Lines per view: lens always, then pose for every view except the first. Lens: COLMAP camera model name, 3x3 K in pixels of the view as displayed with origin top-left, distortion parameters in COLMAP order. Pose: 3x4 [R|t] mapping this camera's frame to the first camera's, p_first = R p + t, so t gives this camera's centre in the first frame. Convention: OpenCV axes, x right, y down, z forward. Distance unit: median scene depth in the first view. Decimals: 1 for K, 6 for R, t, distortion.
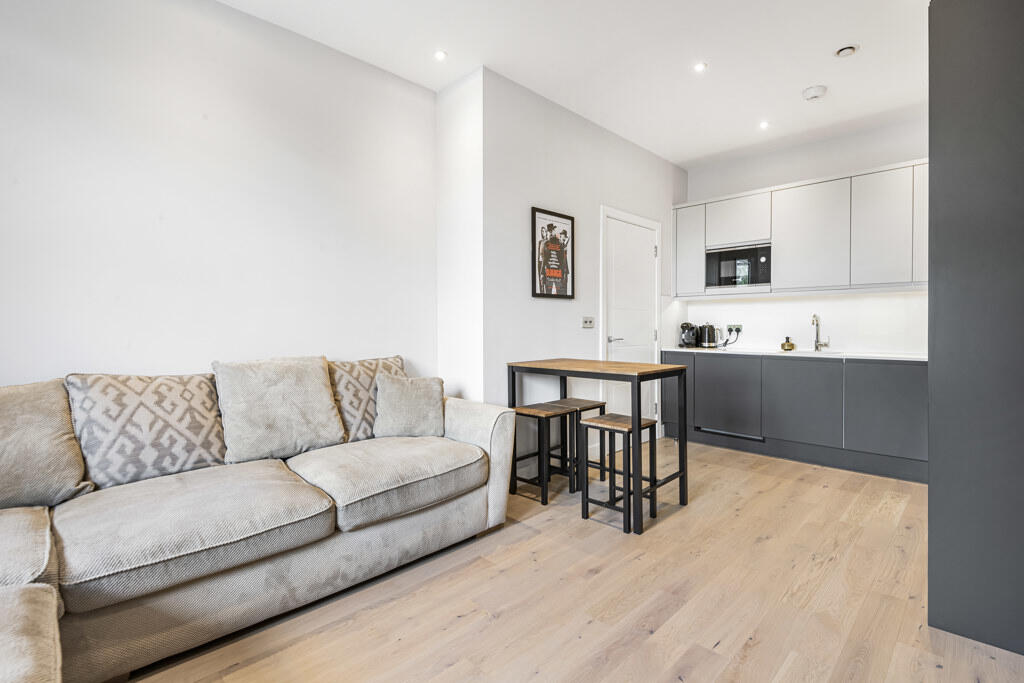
lens RADIAL K [[473.7, 0, 515.0], [0, 473.7, 337.2], [0, 0, 1]] dist [-0.000510, -0.006750]
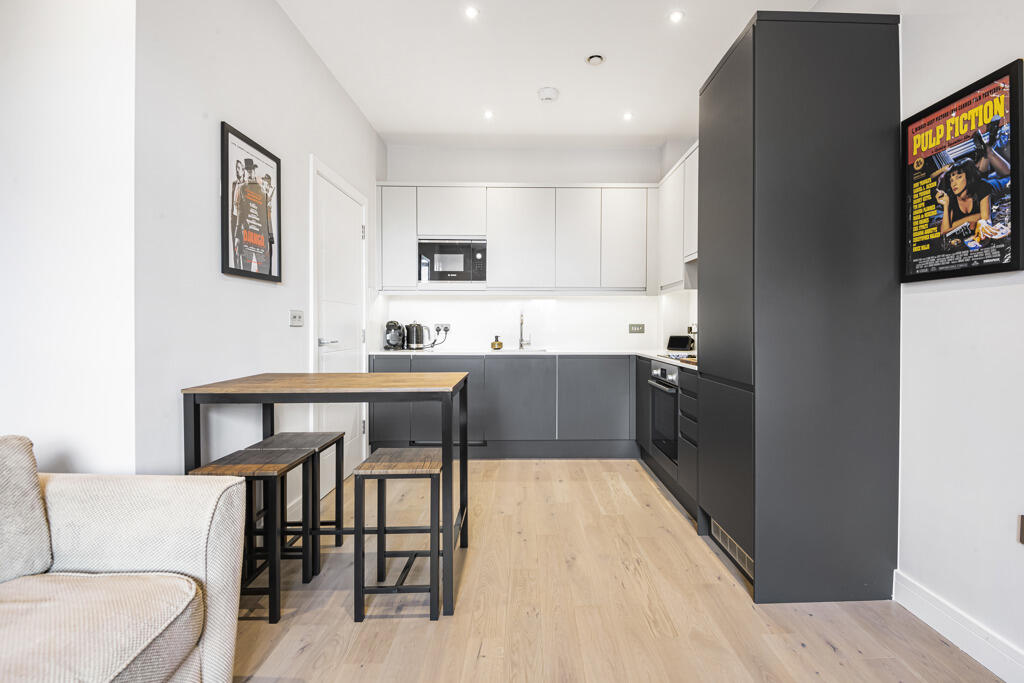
lens RADIAL K [[473.7, 0, 512.6], [0, 473.7, 332.5], [0, 0, 1]] dist [-0.000510, -0.006750]
pose [[0.690036, -0.006192, 0.723748, -0.135194], [0.015752, 0.999855, -0.006465, -0.001005], [-0.723603, 0.015861, 0.690034, 0.314974]]
